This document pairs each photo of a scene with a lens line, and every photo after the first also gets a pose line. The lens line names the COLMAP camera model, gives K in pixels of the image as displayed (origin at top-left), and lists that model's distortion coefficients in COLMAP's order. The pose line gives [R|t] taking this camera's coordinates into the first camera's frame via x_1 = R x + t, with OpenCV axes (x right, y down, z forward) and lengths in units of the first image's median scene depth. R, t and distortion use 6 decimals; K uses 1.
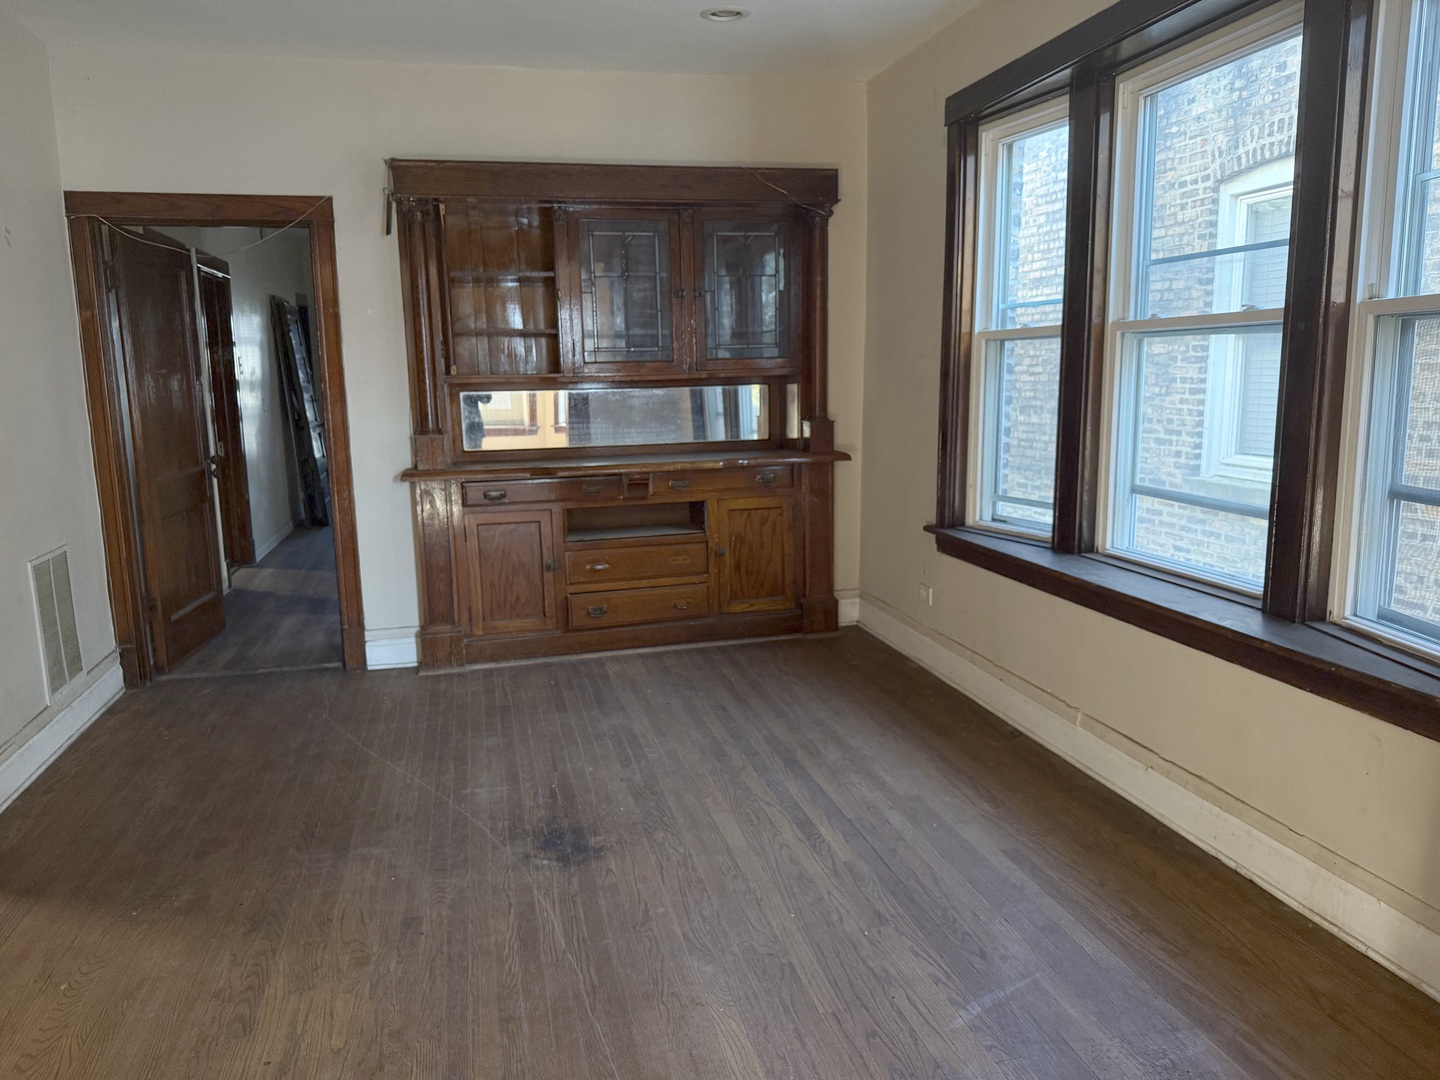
lens RADIAL K [[1064.9, 0, 746.2], [0, 1064.9, 550.0], [0, 0, 1]] dist [0.071745, -0.101121]
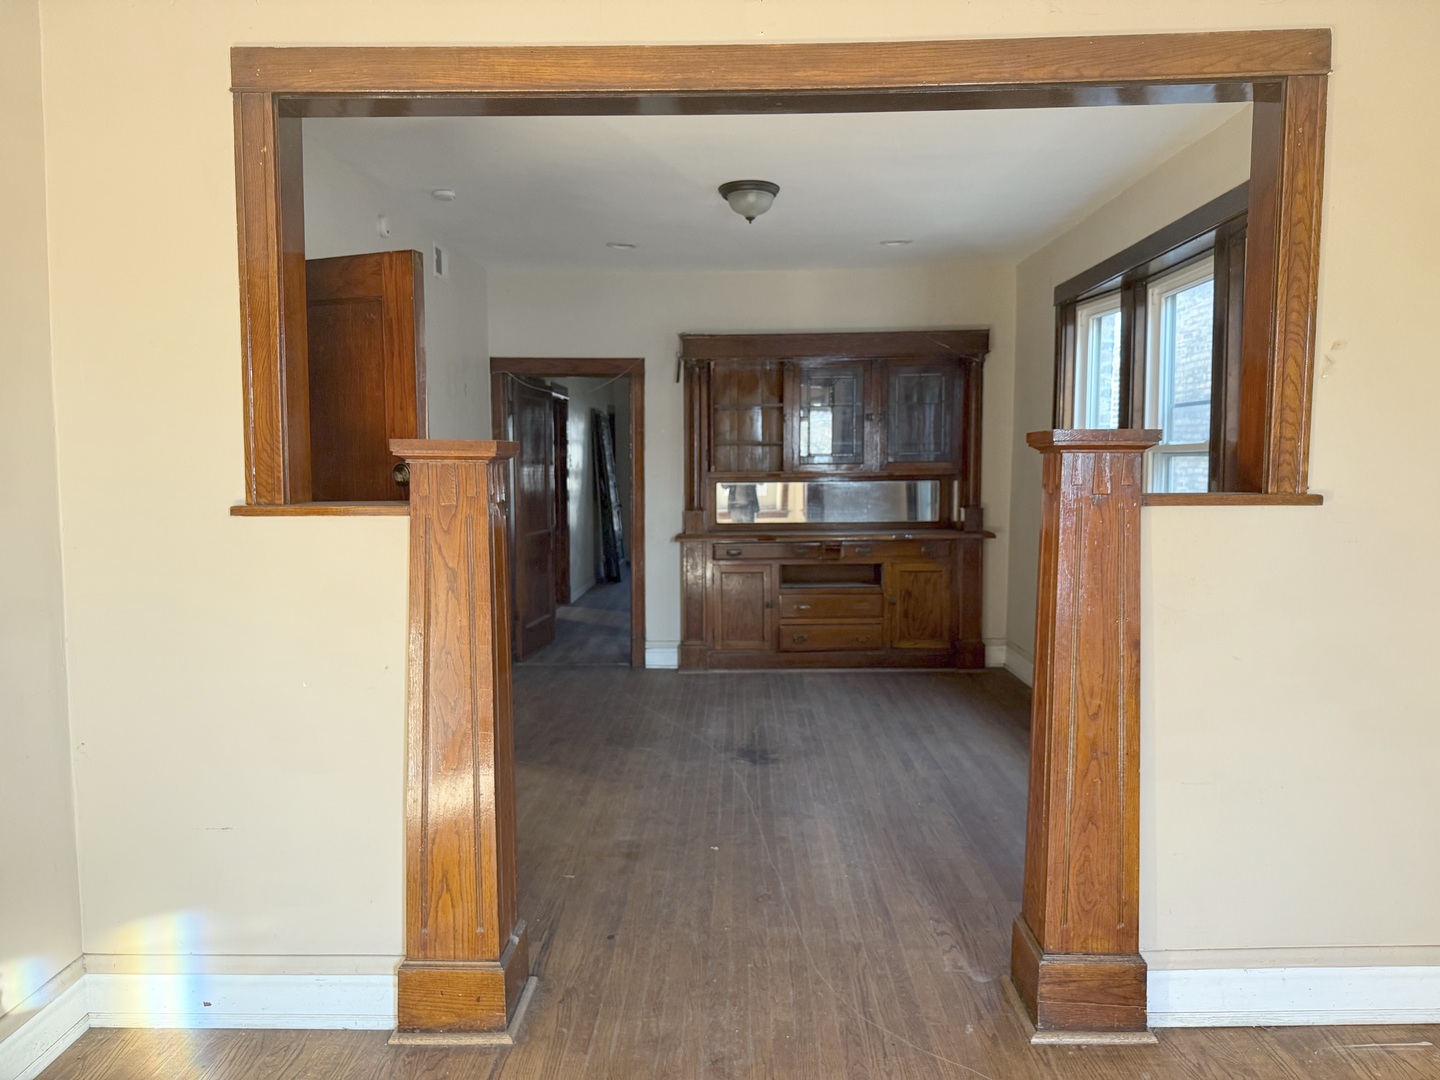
lens RADIAL K [[1064.9, 0, 725.2], [0, 1064.9, 540.4], [0, 0, 1]] dist [0.071745, -0.101121]
pose [[0.964650, 0.034564, -0.261258, 0.131035], [-0.058692, 0.994640, -0.085122, 0.055787], [0.256916, 0.097446, 0.961508, -0.401462]]
